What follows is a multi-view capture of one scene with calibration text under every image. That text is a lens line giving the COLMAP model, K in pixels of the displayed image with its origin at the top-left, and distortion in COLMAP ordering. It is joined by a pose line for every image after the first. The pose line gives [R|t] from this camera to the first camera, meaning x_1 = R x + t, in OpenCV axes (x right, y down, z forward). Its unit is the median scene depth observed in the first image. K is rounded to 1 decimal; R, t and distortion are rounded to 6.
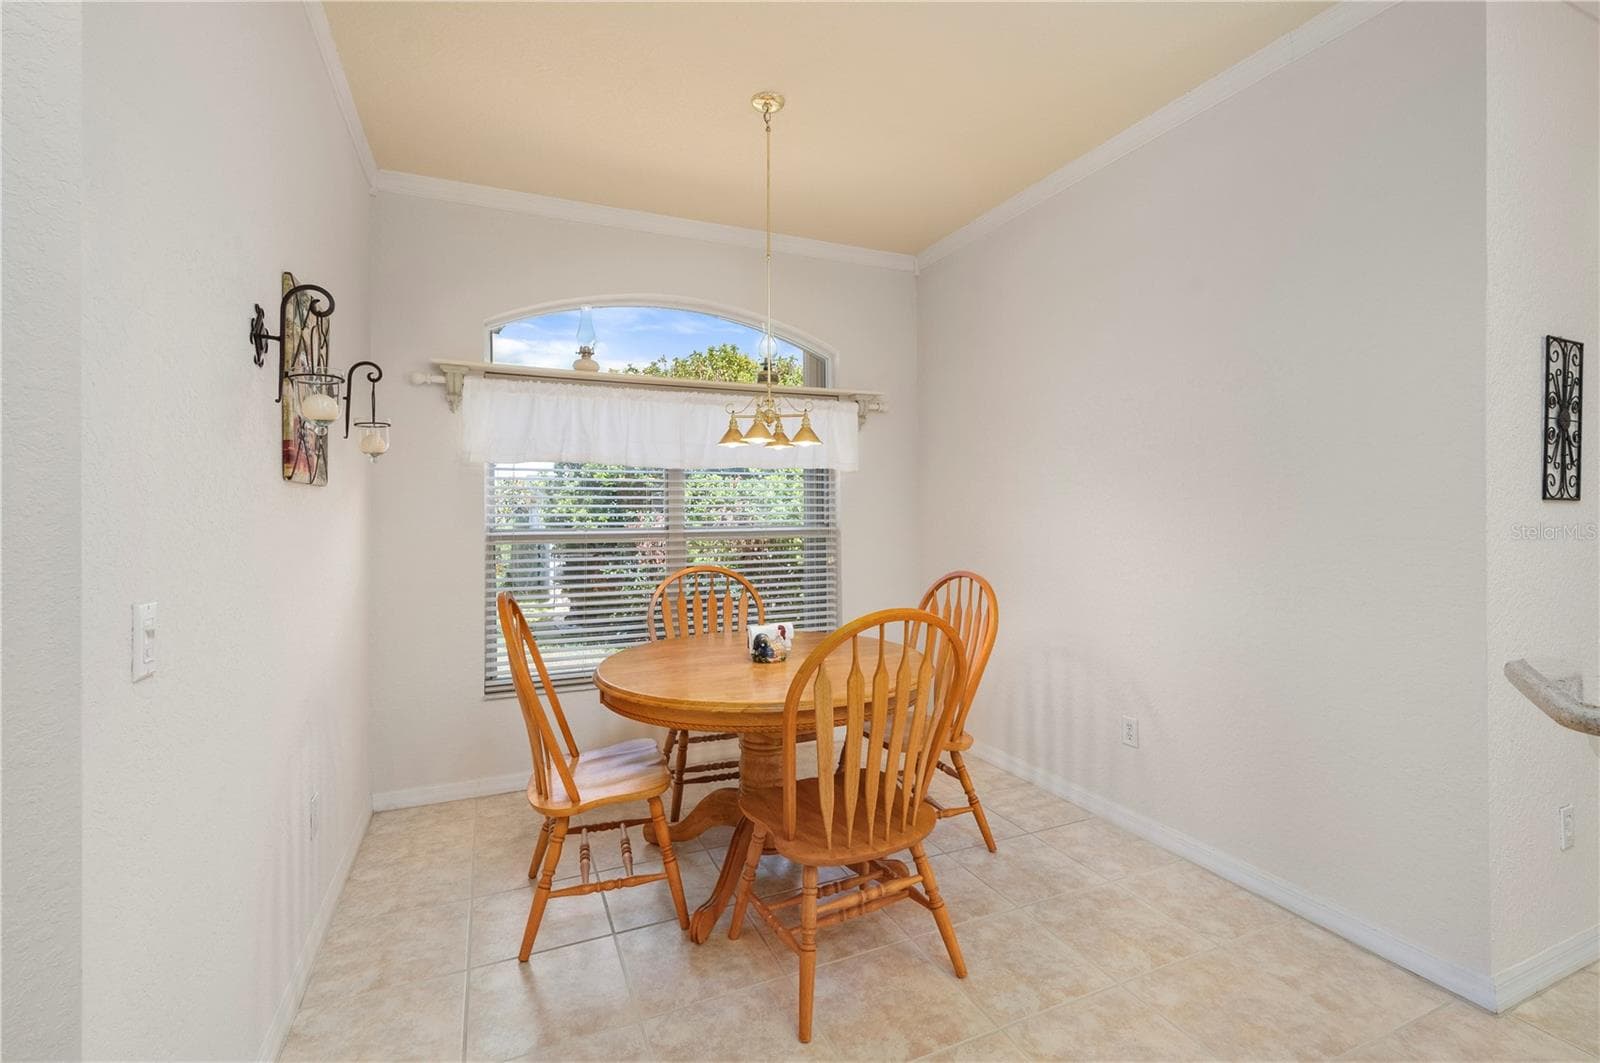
lens RADIAL K [[688.4, 0, 781.5], [0, 688.4, 511.1], [0, 0, 1]] dist [-0.001112, -0.000132]
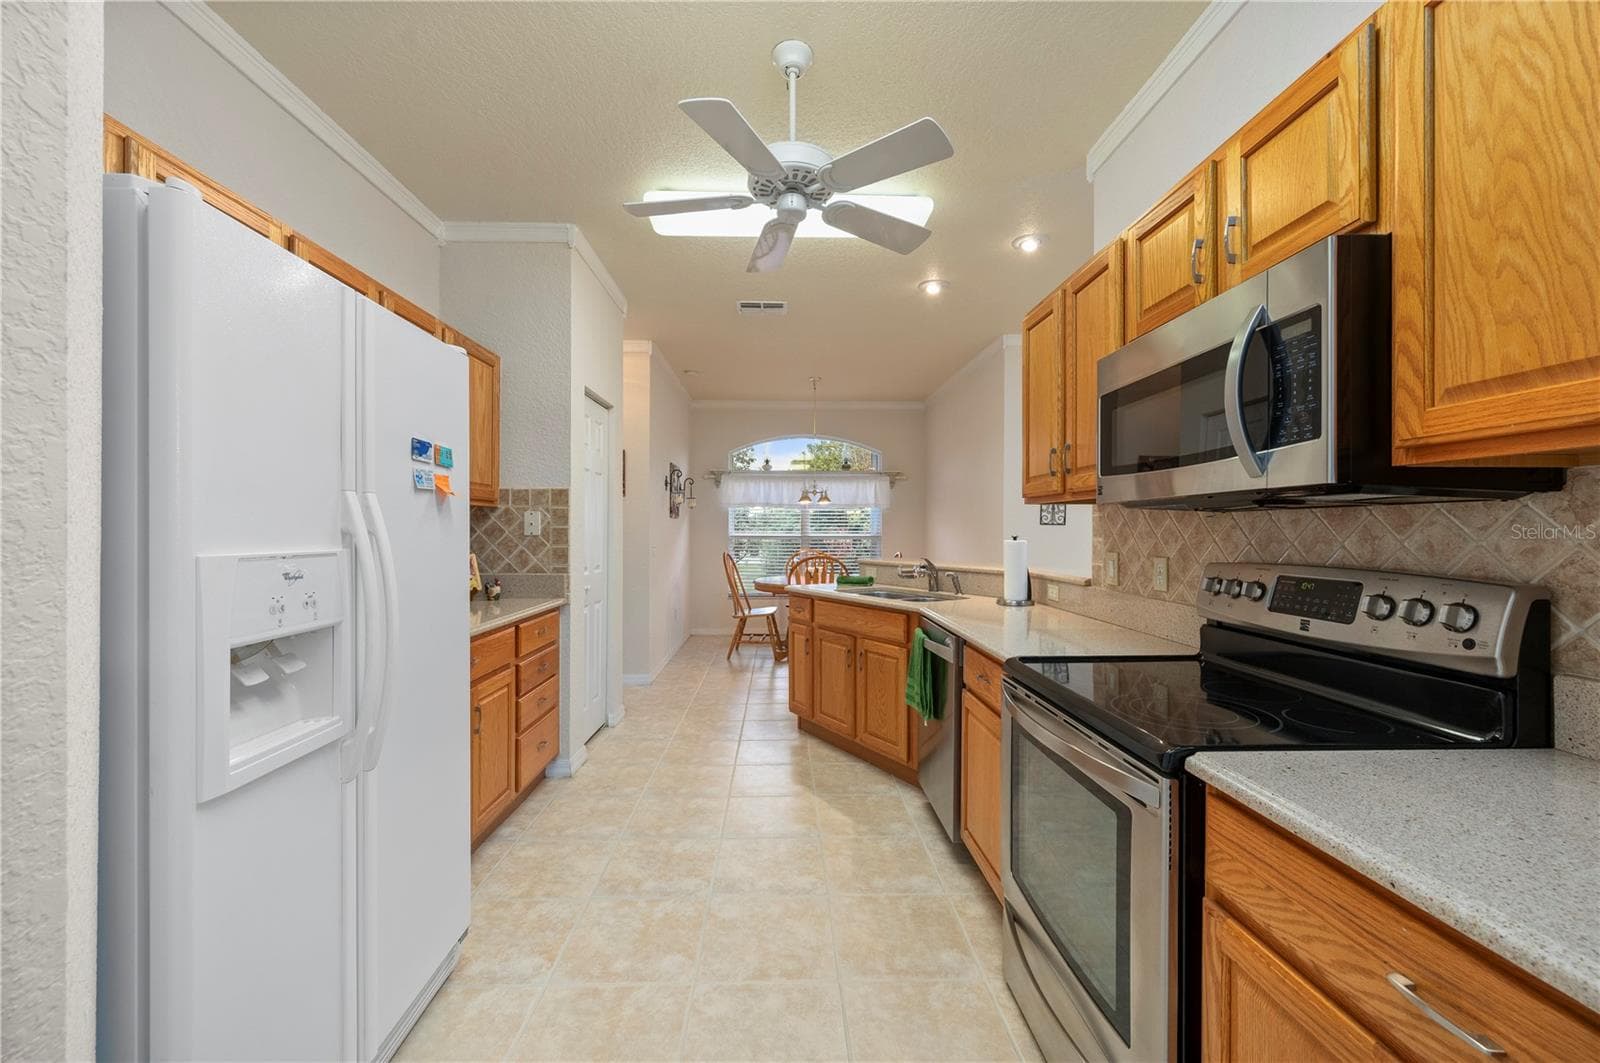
lens RADIAL K [[629.3, 0, 789.3], [0, 629.3, 543.5], [0, 0, 1]] dist [-0.000126, -0.000113]
pose [[0.924032, 0.017934, -0.381893, 0.904723], [-0.008615, 0.999622, 0.026099, 0.002836], [0.382217, -0.020826, 0.923838, -1.458192]]
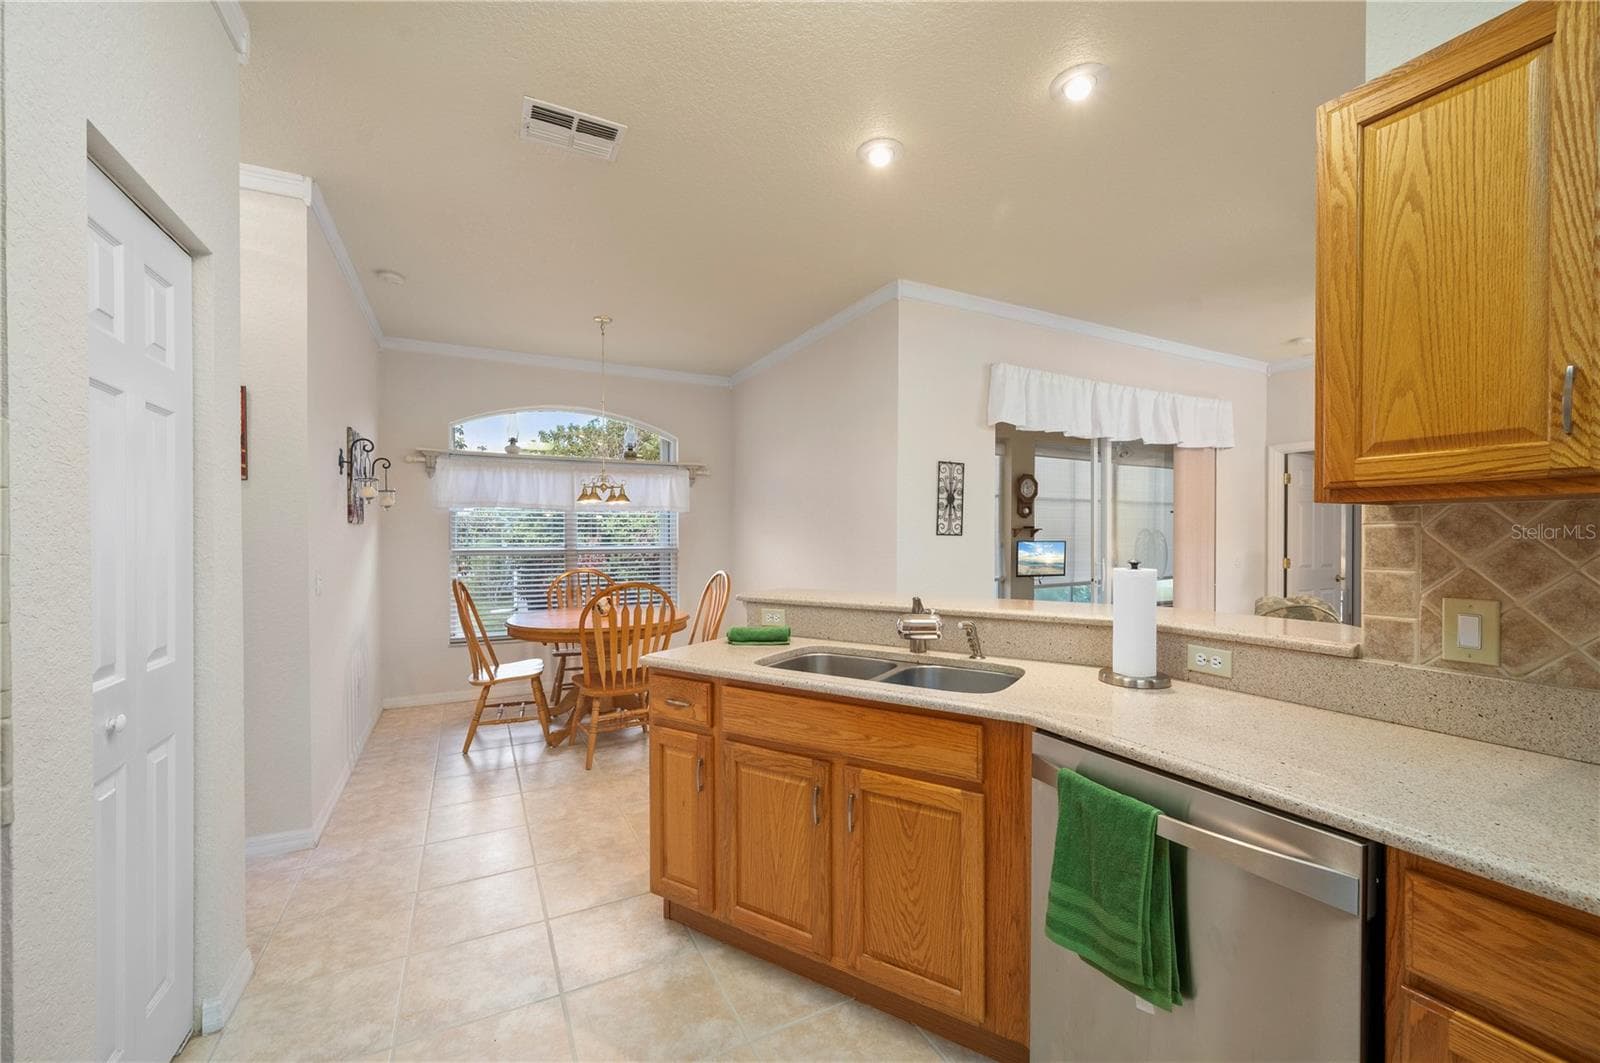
lens RADIAL K [[629.3, 0, 789.3], [0, 629.3, 543.5], [0, 0, 1]] dist [-0.000126, -0.000113]
pose [[0.997761, 0.004864, 0.066702, 0.392866], [-0.005781, 0.999891, 0.013563, -0.010792], [-0.066629, -0.013918, 0.997681, -0.789412]]
